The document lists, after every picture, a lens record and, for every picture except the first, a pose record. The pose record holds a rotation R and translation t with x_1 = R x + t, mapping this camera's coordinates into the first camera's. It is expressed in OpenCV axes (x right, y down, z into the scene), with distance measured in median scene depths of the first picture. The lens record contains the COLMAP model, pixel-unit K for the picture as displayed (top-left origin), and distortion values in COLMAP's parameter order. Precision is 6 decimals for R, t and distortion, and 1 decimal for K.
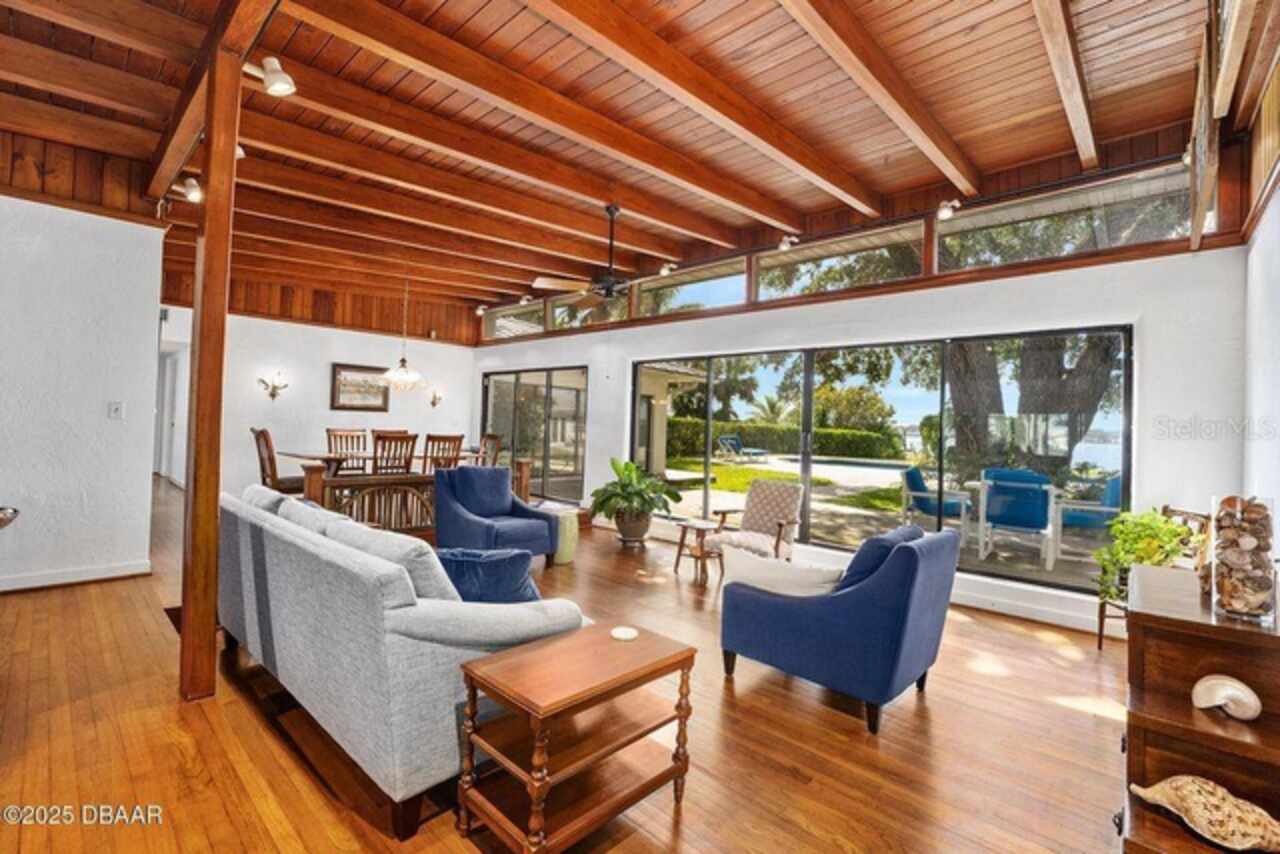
lens RADIAL K [[543.8, 0, 640.0], [0, 543.8, 427.0], [0, 0, 1]] dist [0.021691, -0.000019]
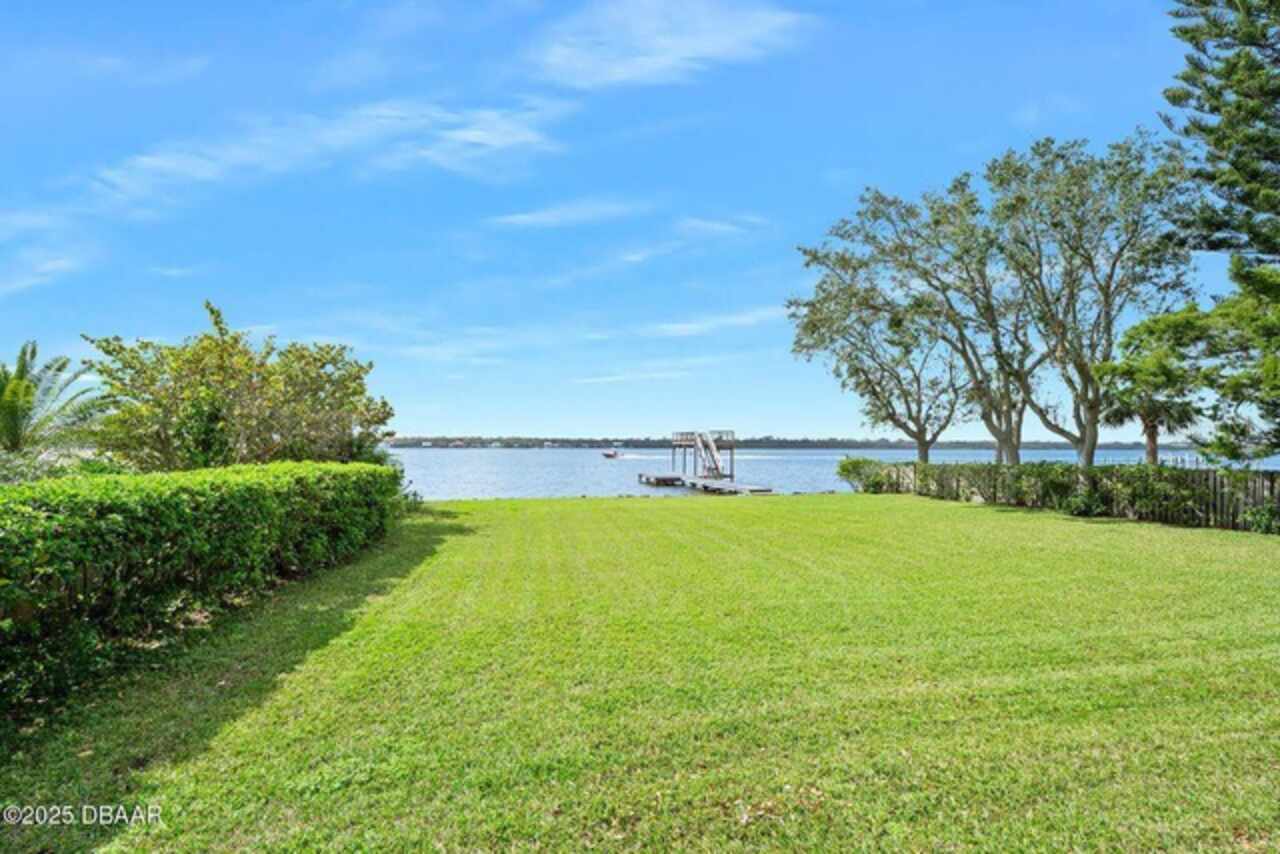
lens RADIAL K [[536.8, 0, 643.3], [0, 536.8, 453.5], [0, 0, 1]] dist [-0.001232, -0.000109]
pose [[0.546378, -0.044595, 0.836351, 0.968820], [0.020213, 0.998993, 0.040061, -0.034464], [-0.837295, -0.004983, 0.546729, 2.834449]]
